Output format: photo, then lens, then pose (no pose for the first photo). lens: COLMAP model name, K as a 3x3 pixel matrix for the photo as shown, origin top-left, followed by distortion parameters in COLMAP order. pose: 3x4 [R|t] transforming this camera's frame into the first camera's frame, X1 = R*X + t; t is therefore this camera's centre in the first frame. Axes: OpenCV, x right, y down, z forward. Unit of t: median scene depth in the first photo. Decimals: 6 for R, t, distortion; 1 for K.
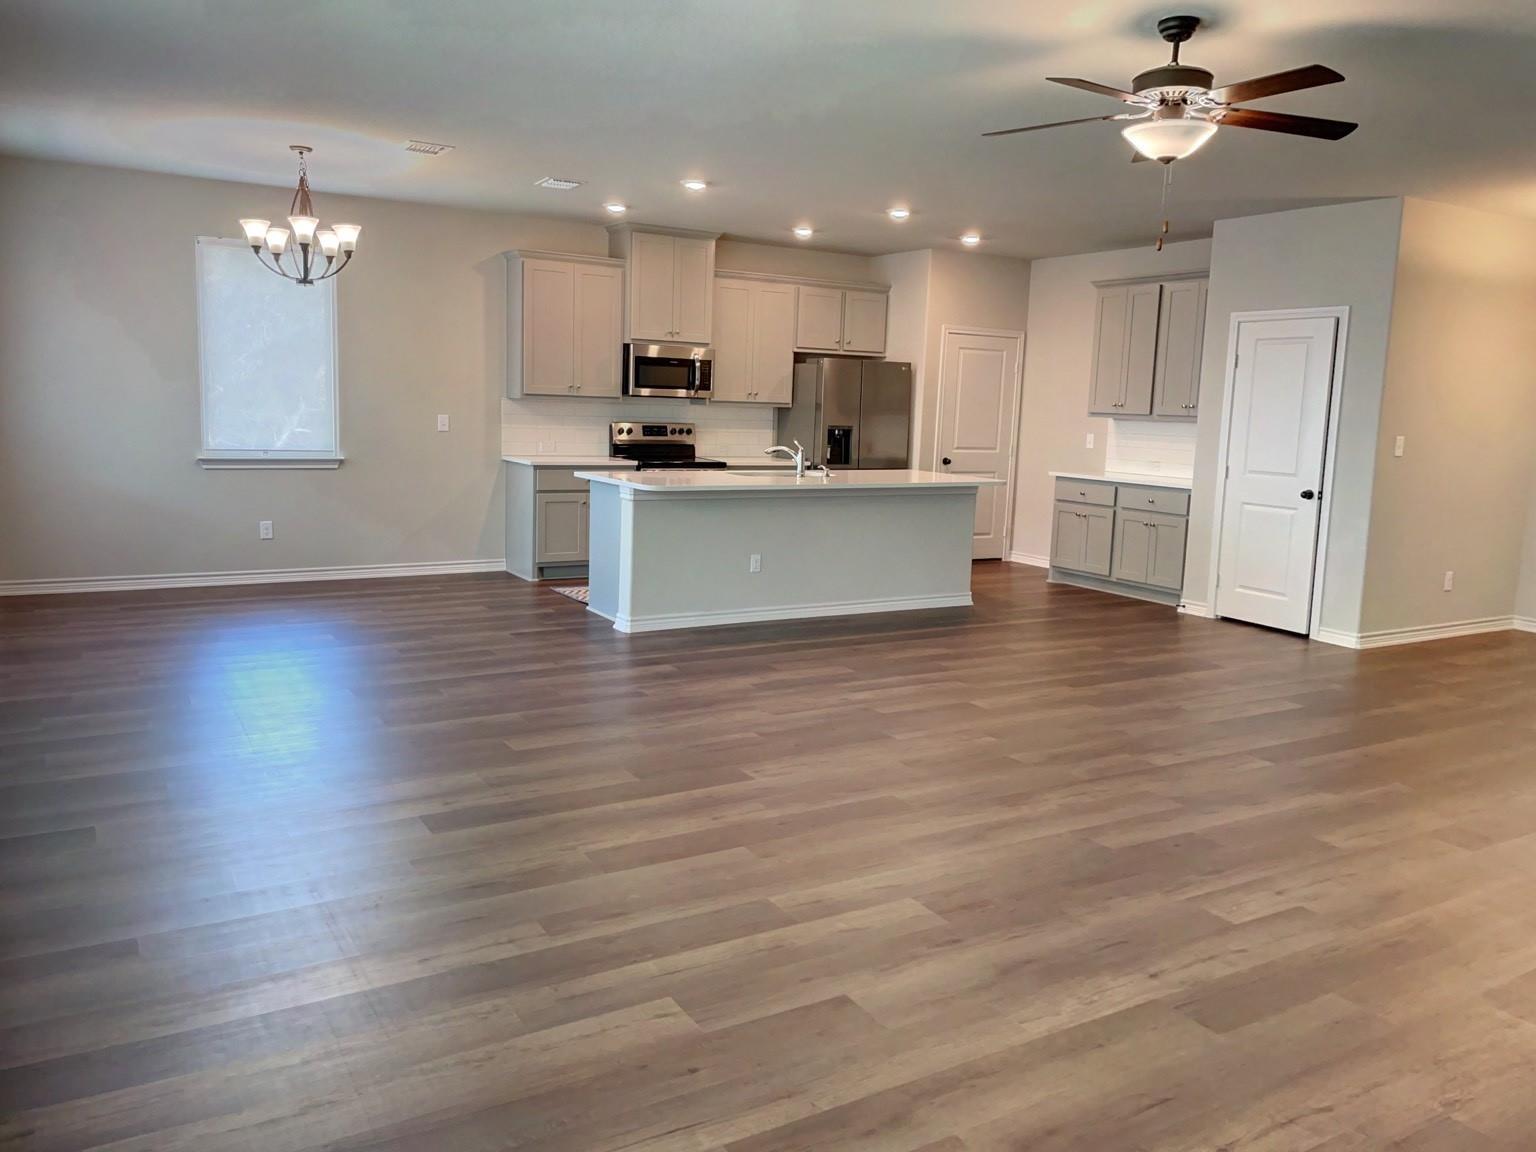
lens RADIAL K [[1149.0, 0, 764.1], [0, 1149.0, 547.1], [0, 0, 1]] dist [0.095165, -0.126139]
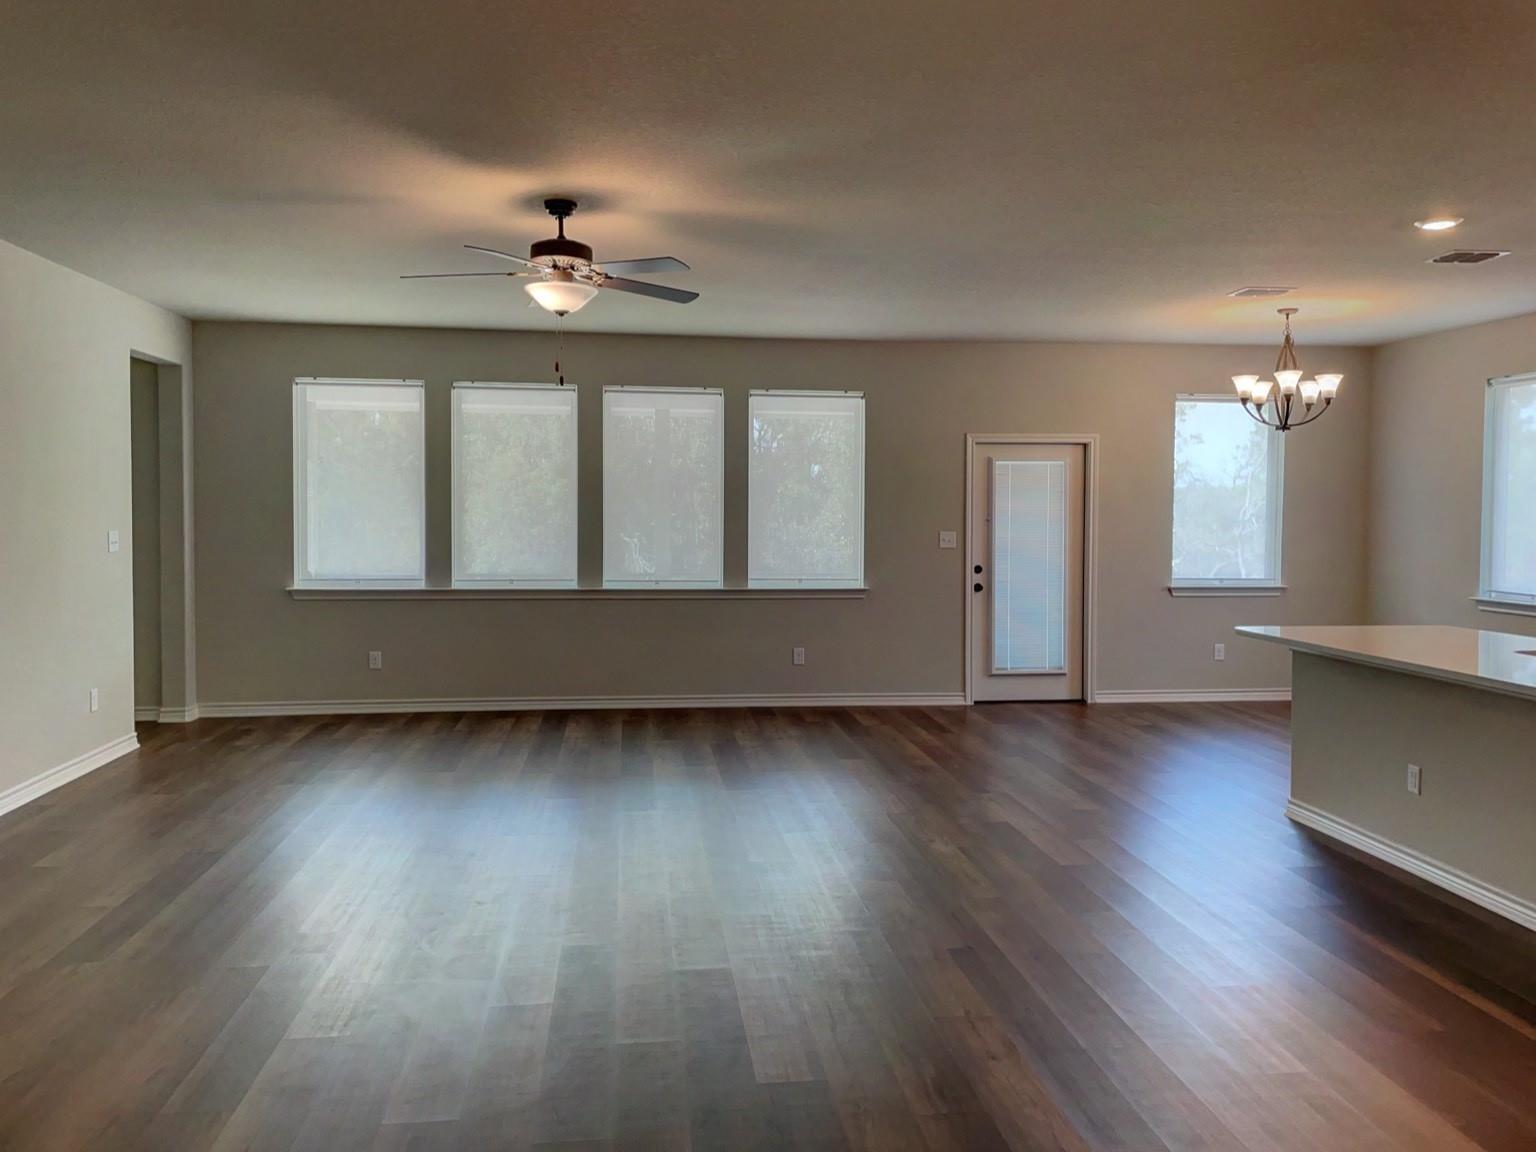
lens RADIAL K [[1149.0, 0, 764.1], [0, 1149.0, 547.1], [0, 0, 1]] dist [0.095165, -0.126139]
pose [[-0.397510, -0.003622, -0.917591, 0.595408], [-0.137474, 0.988941, 0.055651, -0.081557], [0.907241, 0.148267, -0.393612, 0.741979]]
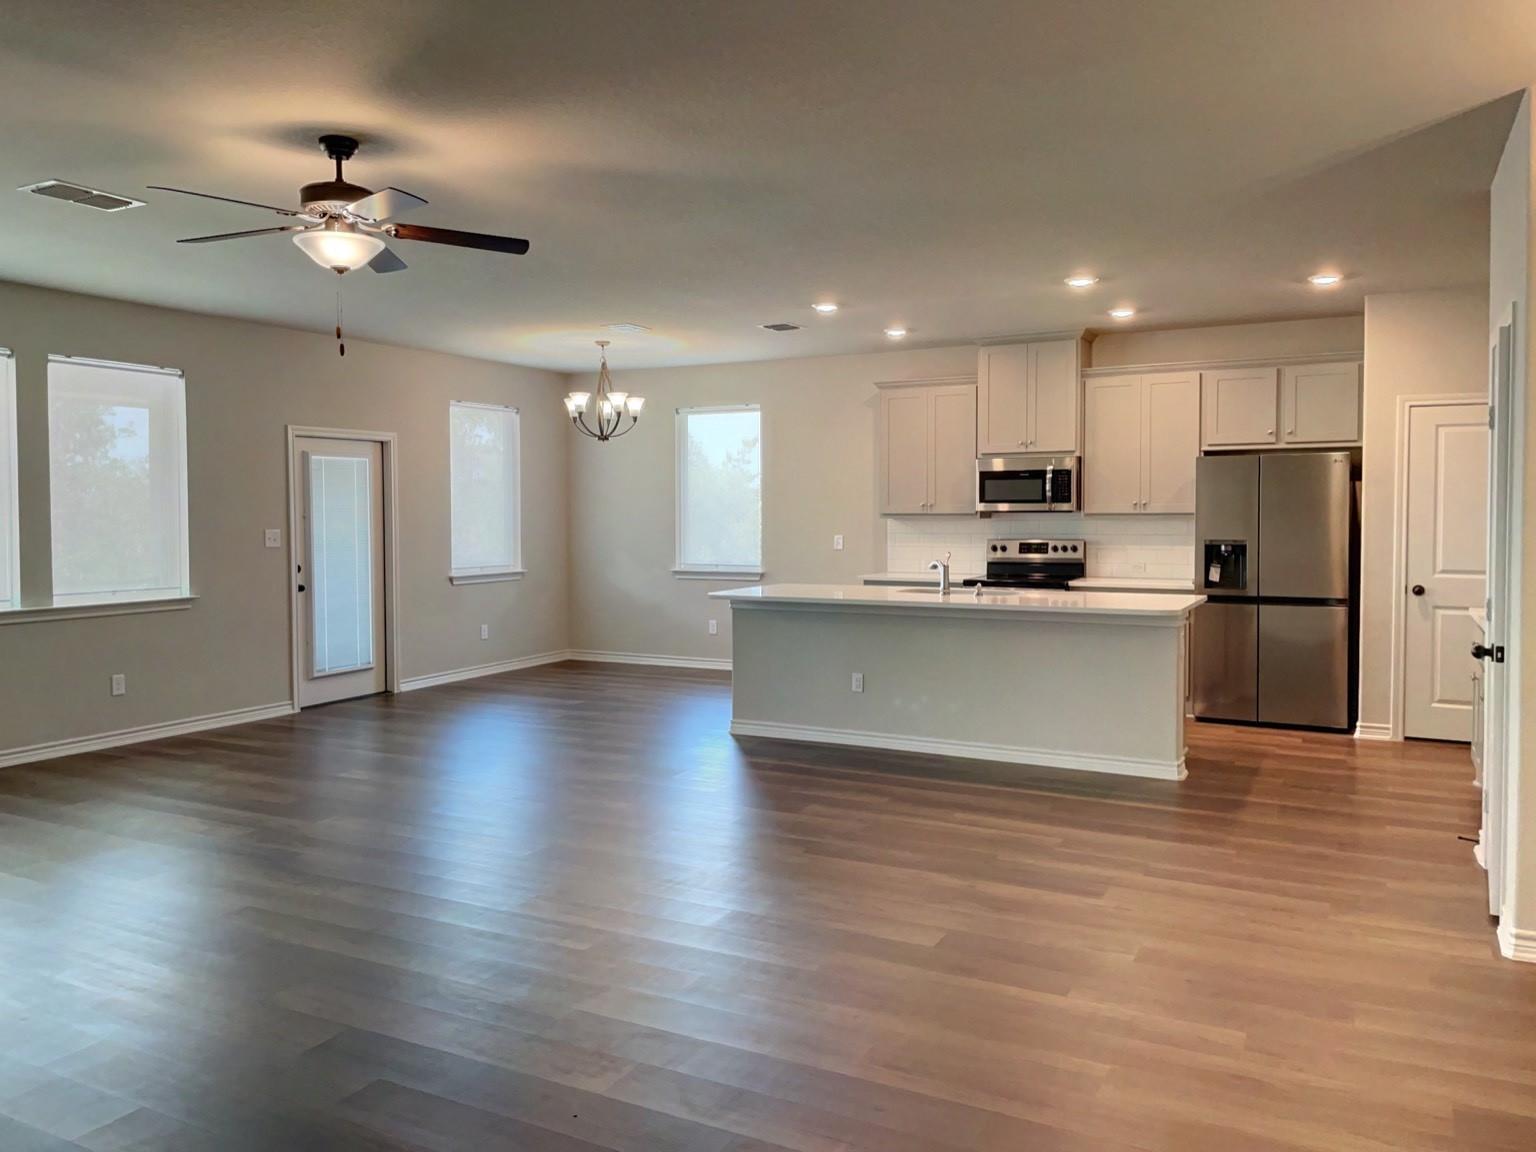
lens RADIAL K [[1149.0, 0, 764.1], [0, 1149.0, 547.1], [0, 0, 1]] dist [0.095165, -0.126139]
pose [[0.527982, -0.007883, -0.849219, 0.618101], [-0.088865, 0.993955, -0.064477, -0.023618], [0.844593, 0.109509, 0.524090, 0.347042]]
